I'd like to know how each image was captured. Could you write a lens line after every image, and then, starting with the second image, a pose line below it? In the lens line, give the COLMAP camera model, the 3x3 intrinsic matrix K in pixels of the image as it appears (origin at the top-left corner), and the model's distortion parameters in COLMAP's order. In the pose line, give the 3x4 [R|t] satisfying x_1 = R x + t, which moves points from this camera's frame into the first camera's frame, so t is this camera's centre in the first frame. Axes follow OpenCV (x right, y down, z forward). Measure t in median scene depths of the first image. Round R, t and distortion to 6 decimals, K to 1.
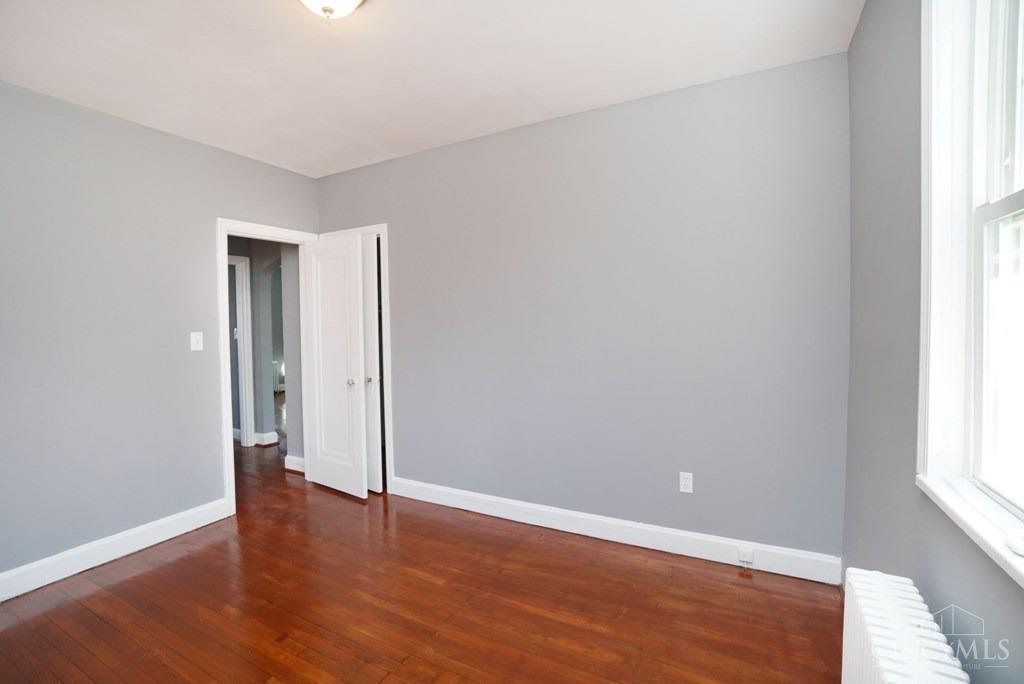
lens RADIAL K [[455.4, 0, 513.1], [0, 455.4, 341.9], [0, 0, 1]] dist [-0.040069, 0.002631]
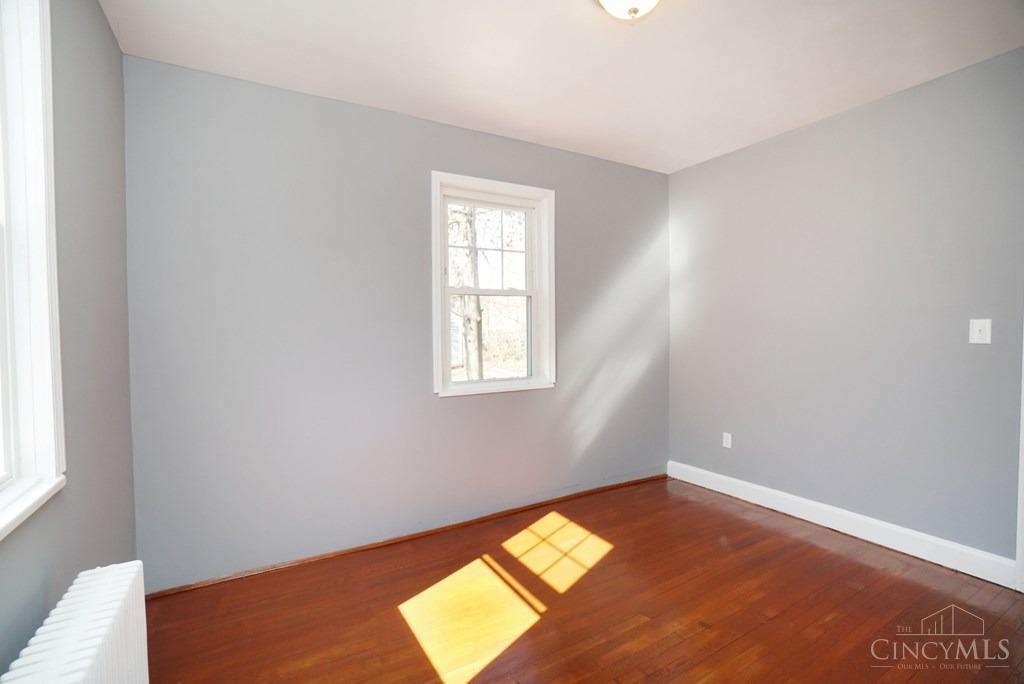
lens RADIAL K [[455.4, 0, 512.8], [0, 455.4, 338.6], [0, 0, 1]] dist [-0.040069, 0.002631]
pose [[-0.525023, 0.049229, -0.849663, 0.384160], [-0.019777, 0.997350, 0.070006, -0.029904], [0.850858, 0.053559, -0.522658, 0.825917]]
